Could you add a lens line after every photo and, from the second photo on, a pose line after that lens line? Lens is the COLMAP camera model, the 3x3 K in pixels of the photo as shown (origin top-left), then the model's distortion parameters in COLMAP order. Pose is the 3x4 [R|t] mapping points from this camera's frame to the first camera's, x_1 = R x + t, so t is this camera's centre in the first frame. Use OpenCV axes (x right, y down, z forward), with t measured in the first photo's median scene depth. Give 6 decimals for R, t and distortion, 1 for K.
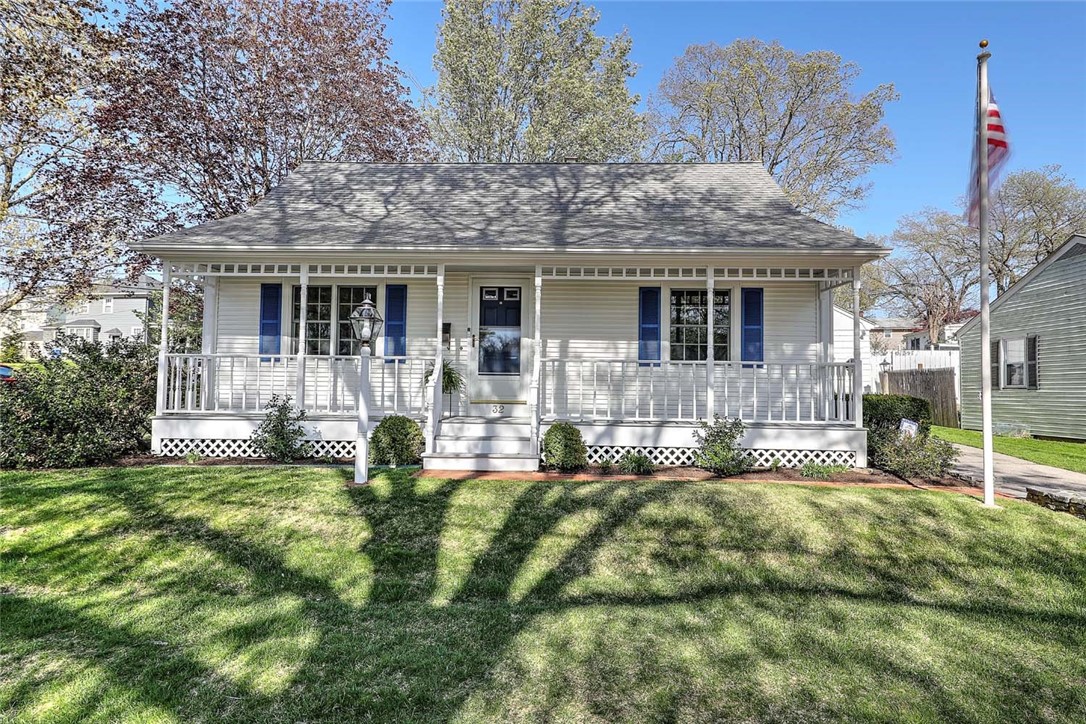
lens RADIAL K [[632.9, 0, 543.0], [0, 632.9, 362.0], [0, 0, 1]] dist [0.038707, -0.000031]
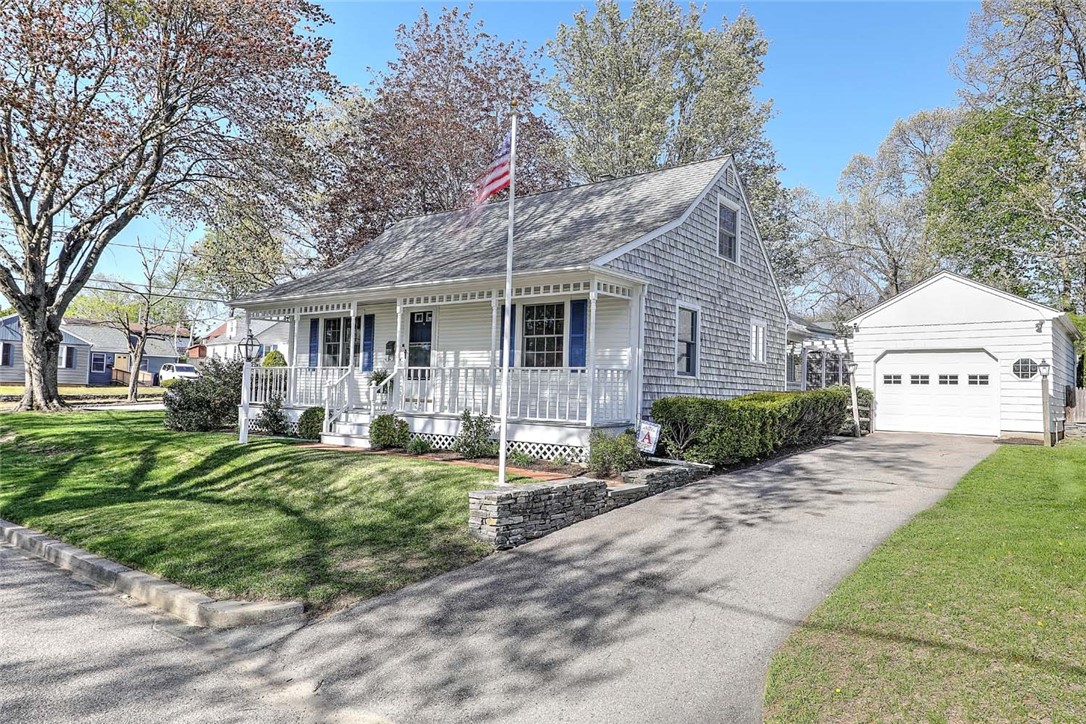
lens RADIAL K [[698.3, 0, 530.2], [0, 698.3, 362.8], [0, 0, 1]] dist [0.022463, 0.000131]
pose [[0.814249, -0.015522, -0.580309, 0.951739], [0.006429, 0.999822, -0.017723, 0.012747], [0.580481, 0.010700, 0.814204, -0.033517]]
